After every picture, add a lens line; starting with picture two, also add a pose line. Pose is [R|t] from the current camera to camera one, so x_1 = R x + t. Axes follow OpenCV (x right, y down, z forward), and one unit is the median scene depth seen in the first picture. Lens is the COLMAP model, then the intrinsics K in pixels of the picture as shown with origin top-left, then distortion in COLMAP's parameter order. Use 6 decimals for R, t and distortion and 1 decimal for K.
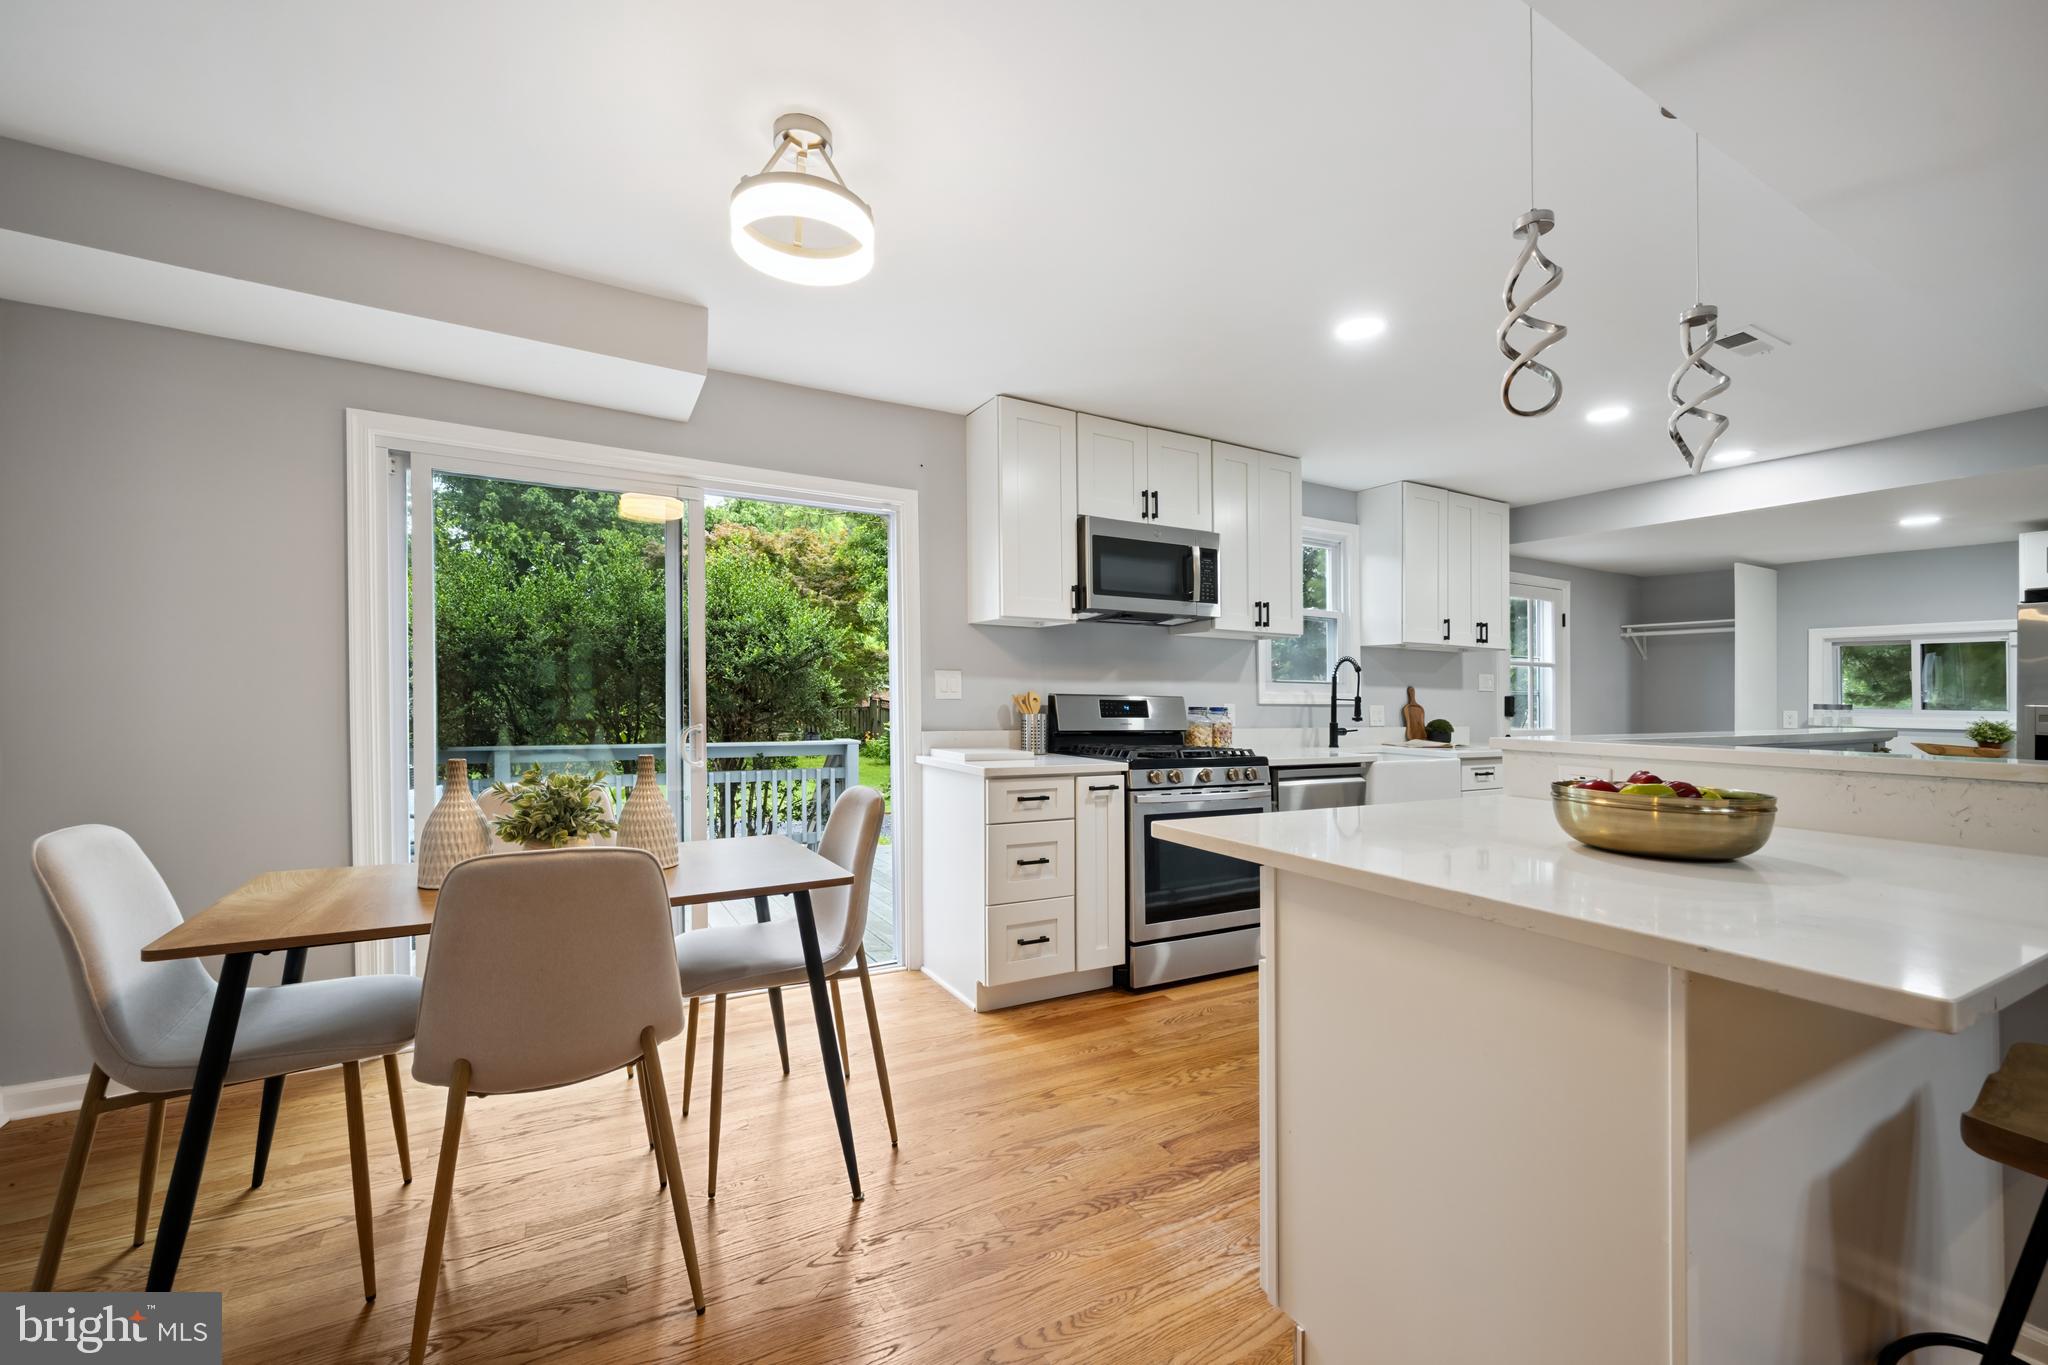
lens RADIAL K [[810.8, 0, 1008.3], [0, 810.8, 683.3], [0, 0, 1]] dist [-0.000032, -0.000147]
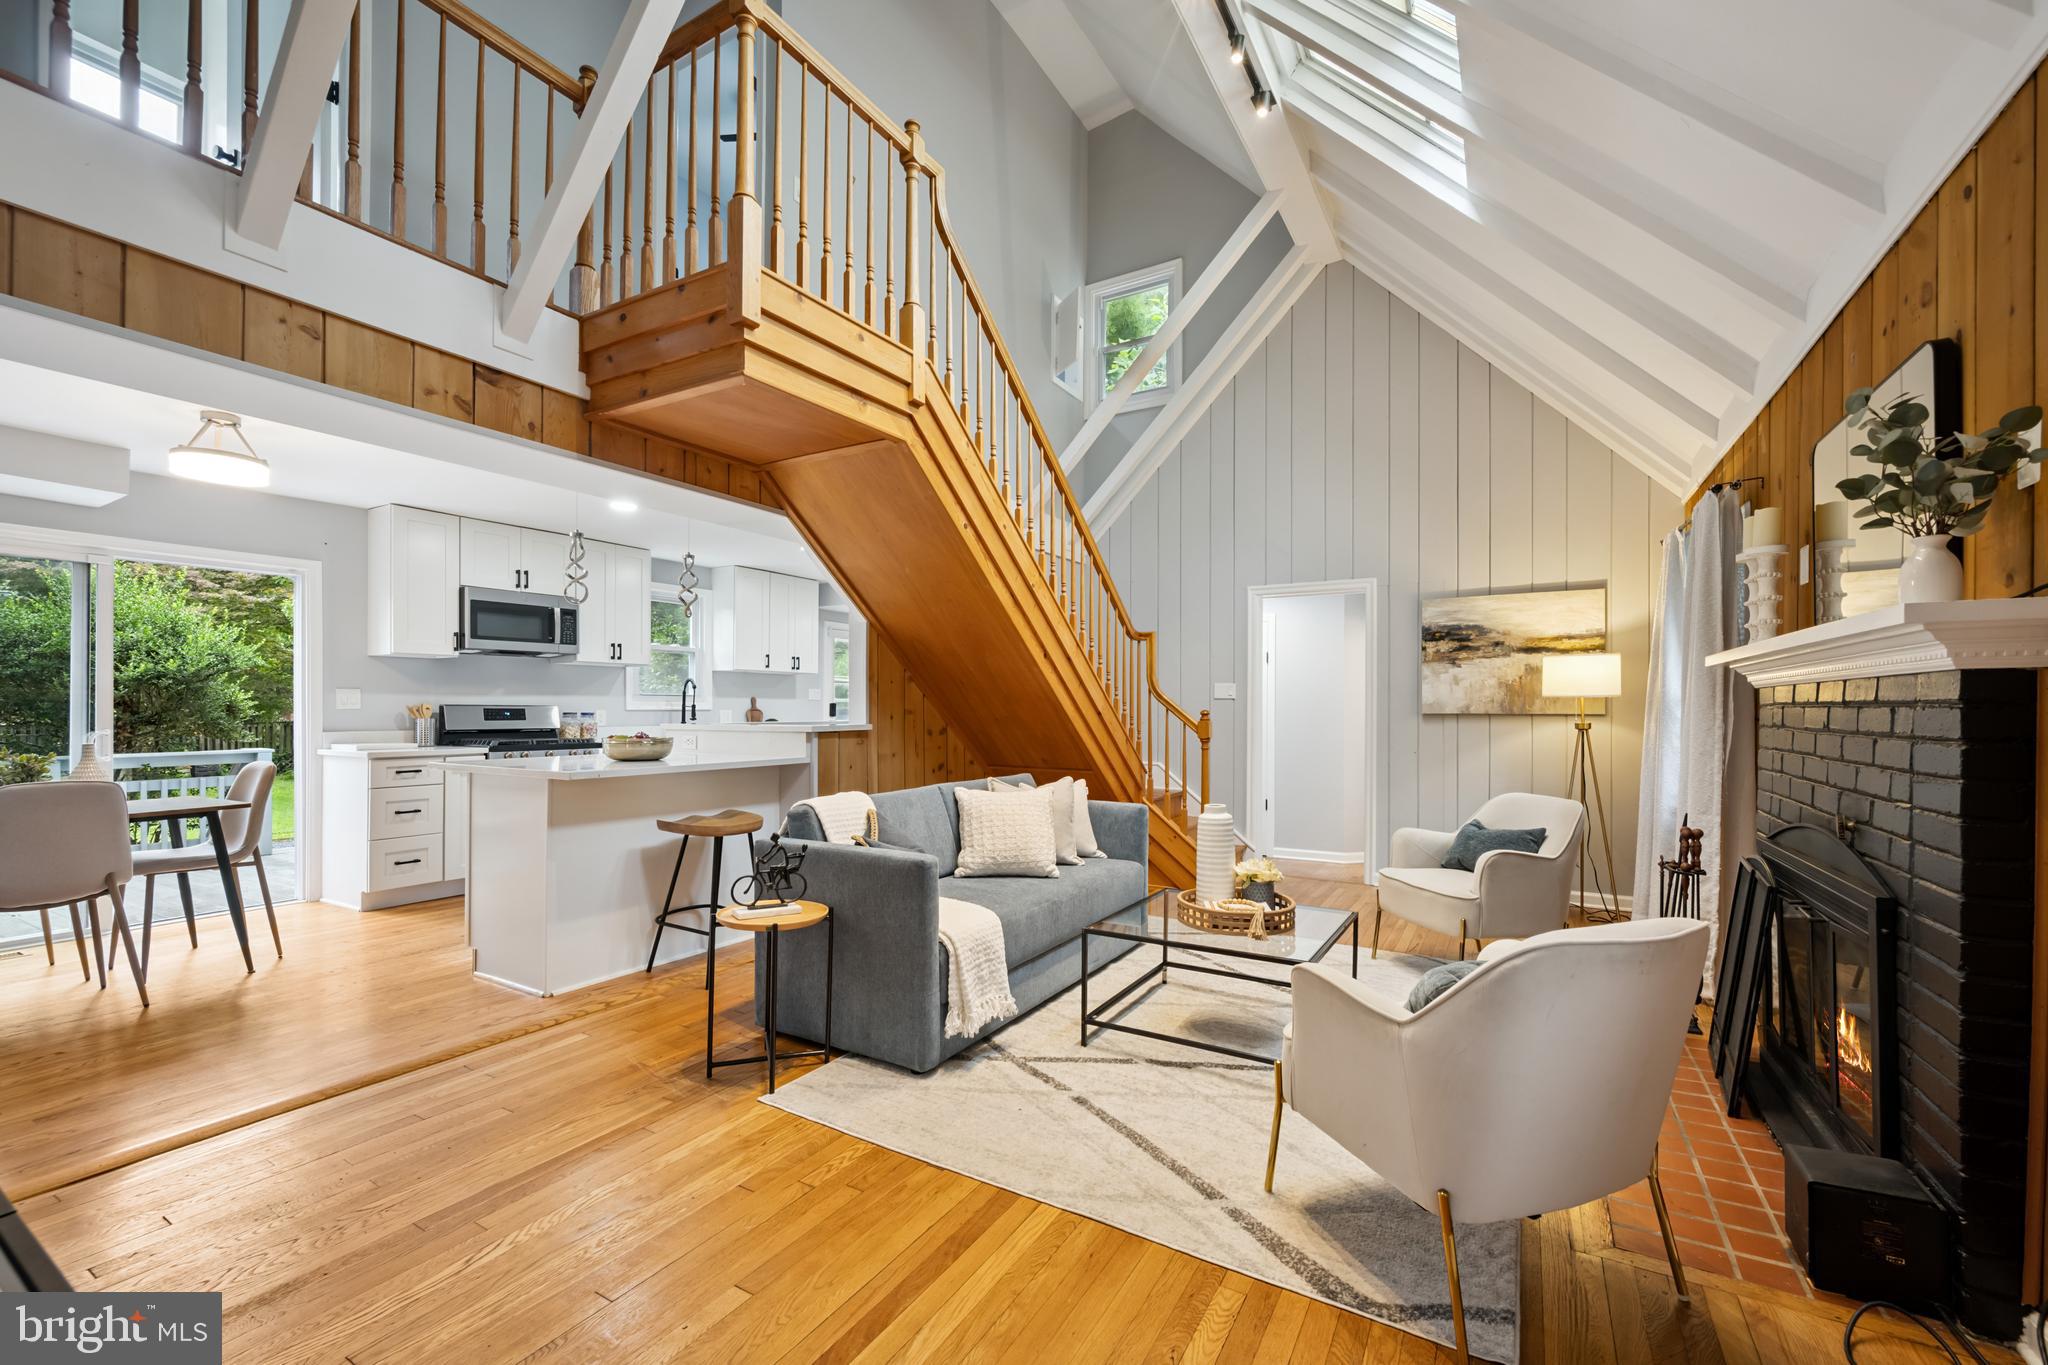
lens RADIAL K [[832.4, 0, 1032.3], [0, 832.4, 689.1], [0, 0, 1]] dist [0.001392, -0.000755]
pose [[0.856520, 0.000680, 0.516114, 0.187084], [0.000130, 0.999999, -0.001534, -0.012421], [-0.516114, 0.001381, 0.856519, -0.813105]]
